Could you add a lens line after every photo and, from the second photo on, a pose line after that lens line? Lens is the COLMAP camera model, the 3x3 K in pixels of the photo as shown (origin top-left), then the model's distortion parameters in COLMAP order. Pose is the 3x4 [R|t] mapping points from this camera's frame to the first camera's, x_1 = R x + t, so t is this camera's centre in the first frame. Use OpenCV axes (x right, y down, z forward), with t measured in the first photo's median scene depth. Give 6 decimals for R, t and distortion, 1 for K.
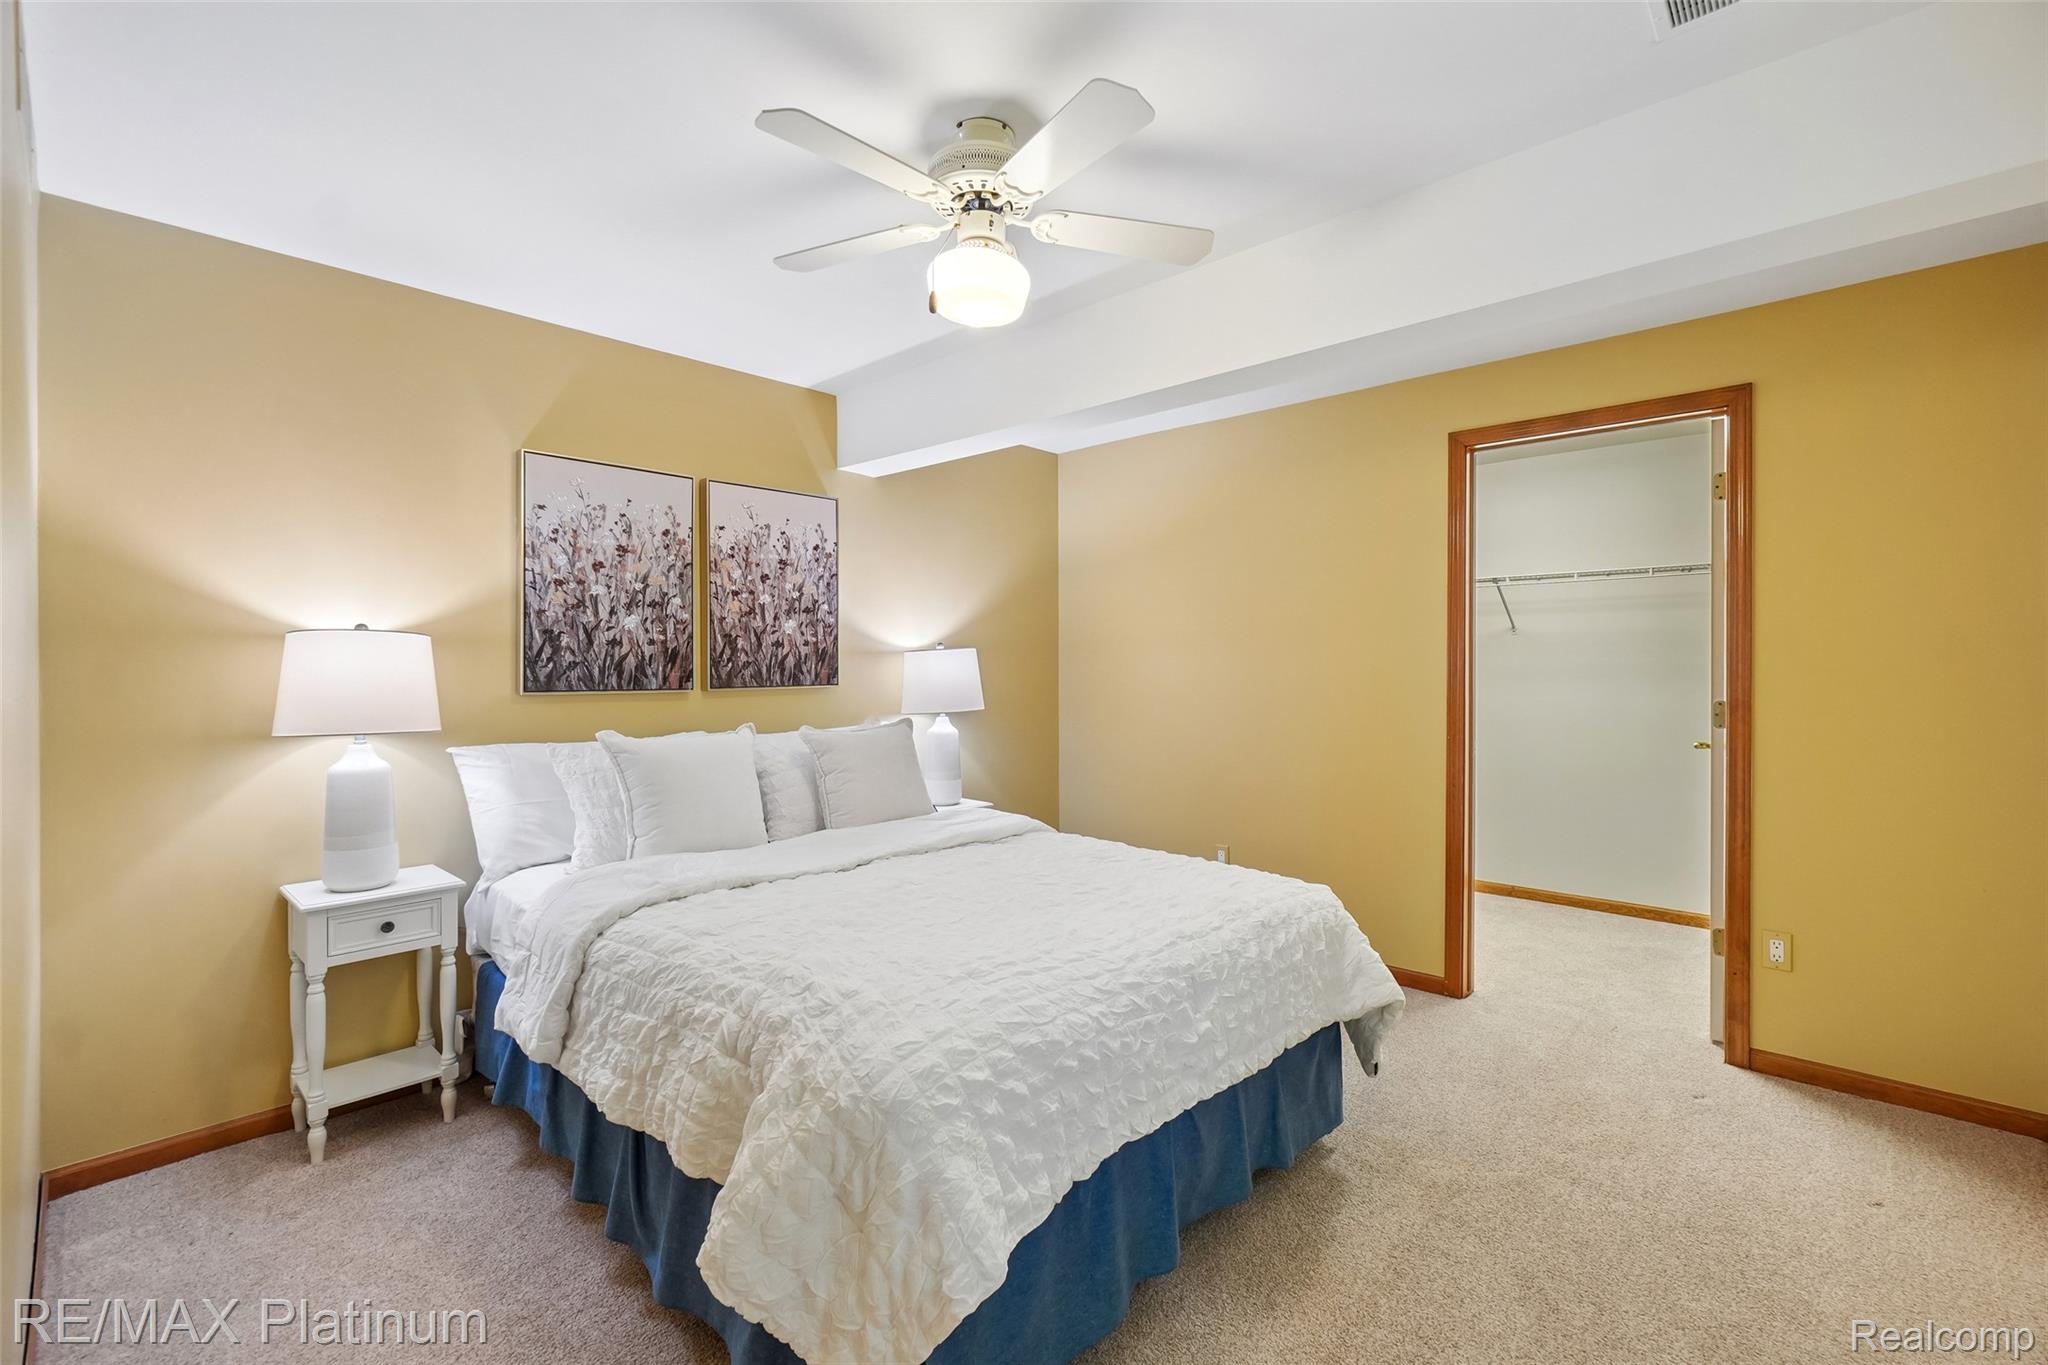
lens RADIAL K [[887.8, 0, 1004.1], [0, 887.8, 681.7], [0, 0, 1]] dist [-0.008214, 0.002998]
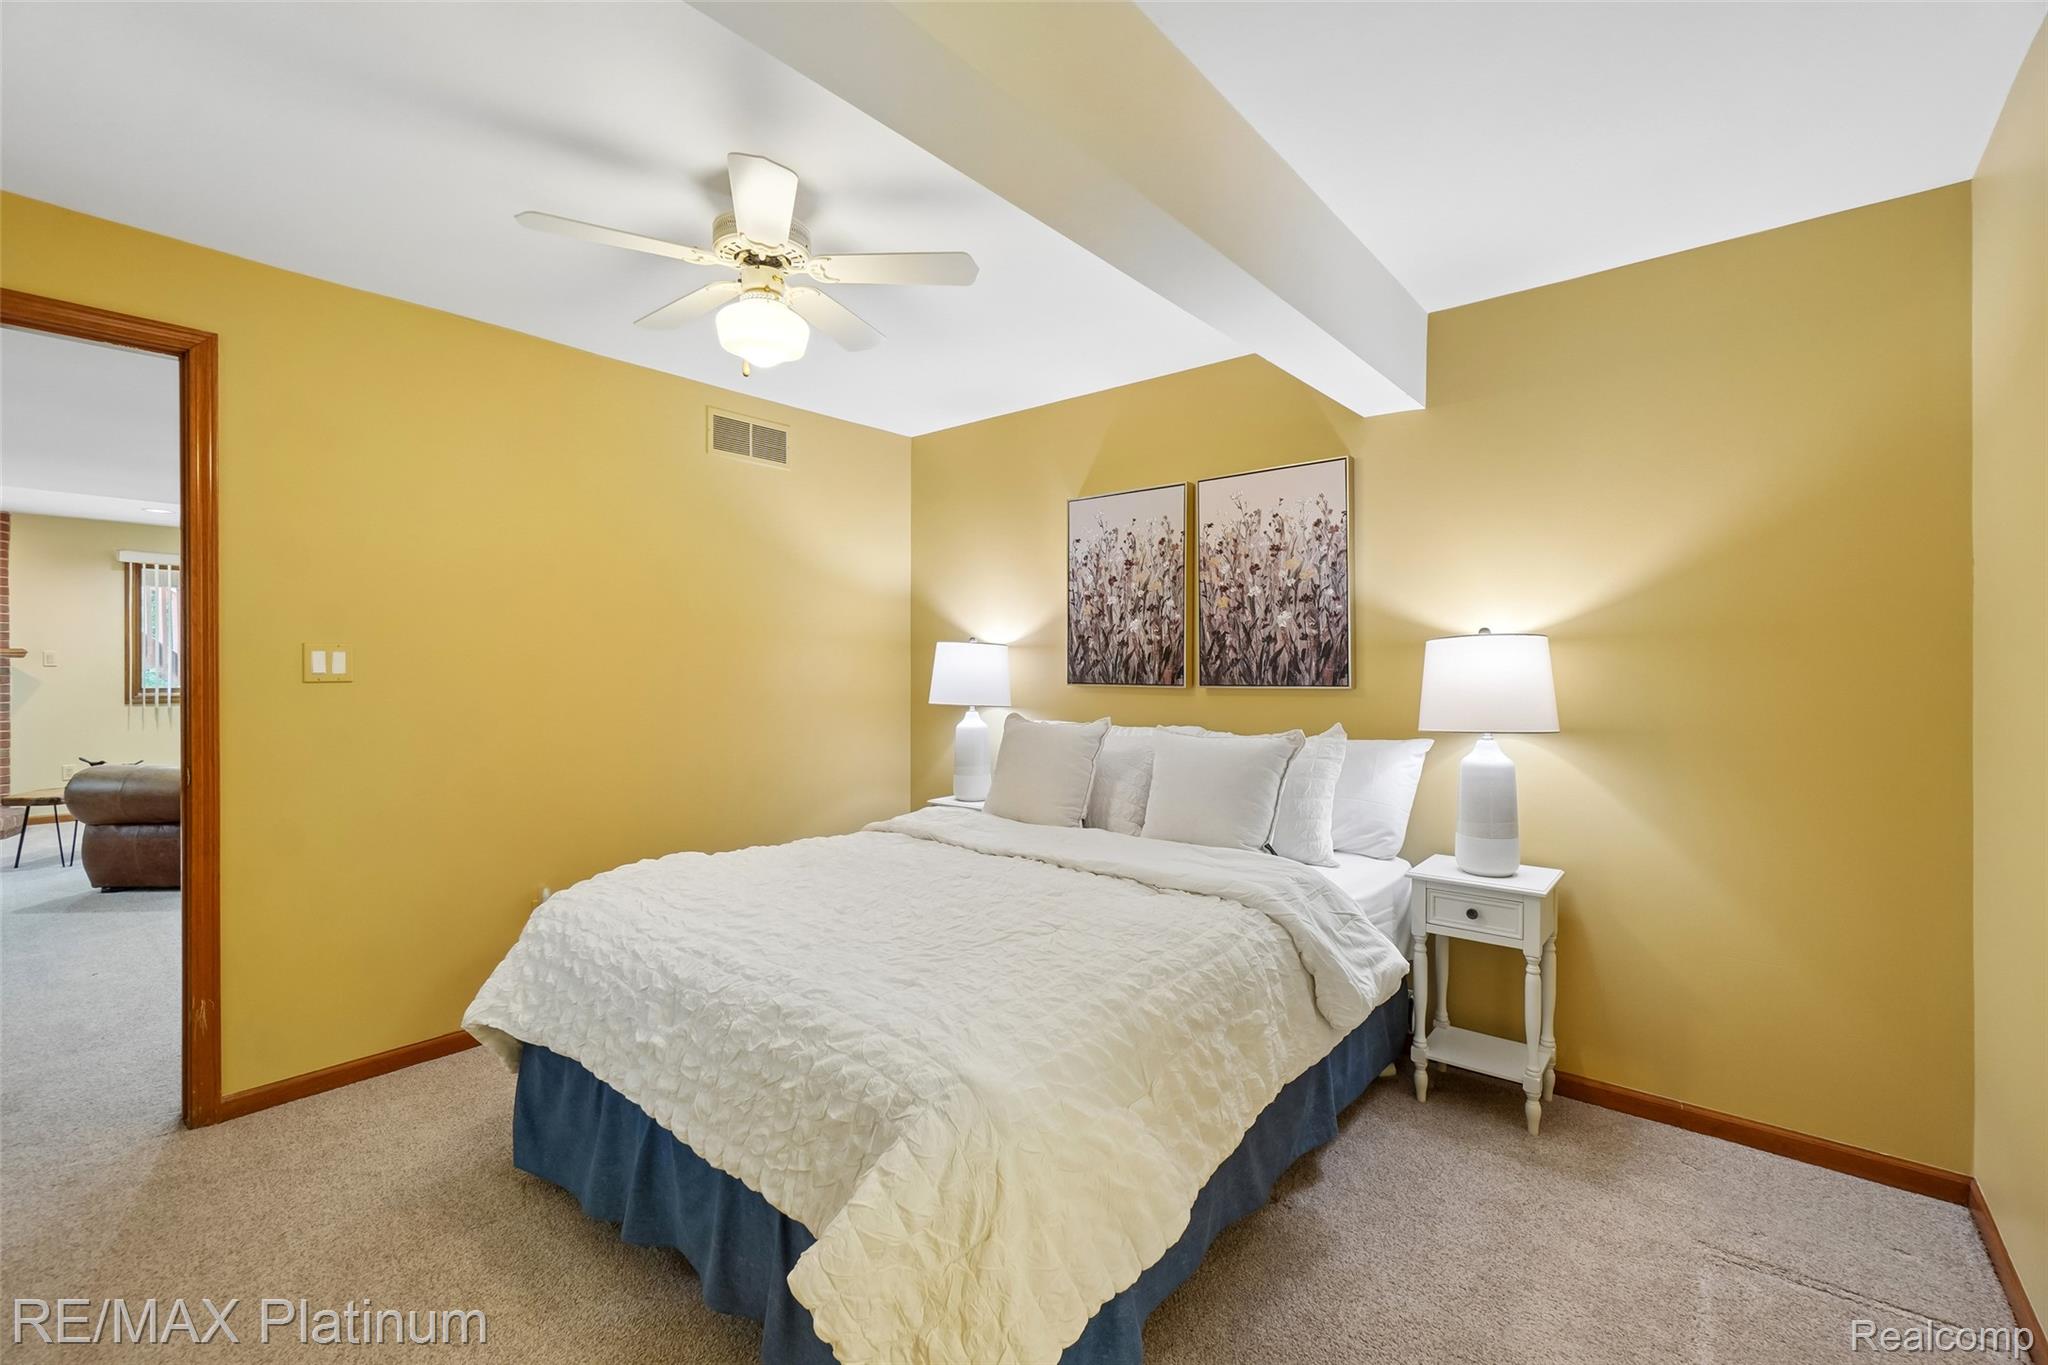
lens RADIAL K [[887.8, 0, 1017.3], [0, 887.8, 670.2], [0, 0, 1]] dist [-0.008214, 0.002998]
pose [[0.074811, 0.014276, -0.997096, 0.662947], [-0.007935, 0.999874, 0.013720, -0.022053], [0.997166, 0.006885, 0.074915, 0.706325]]
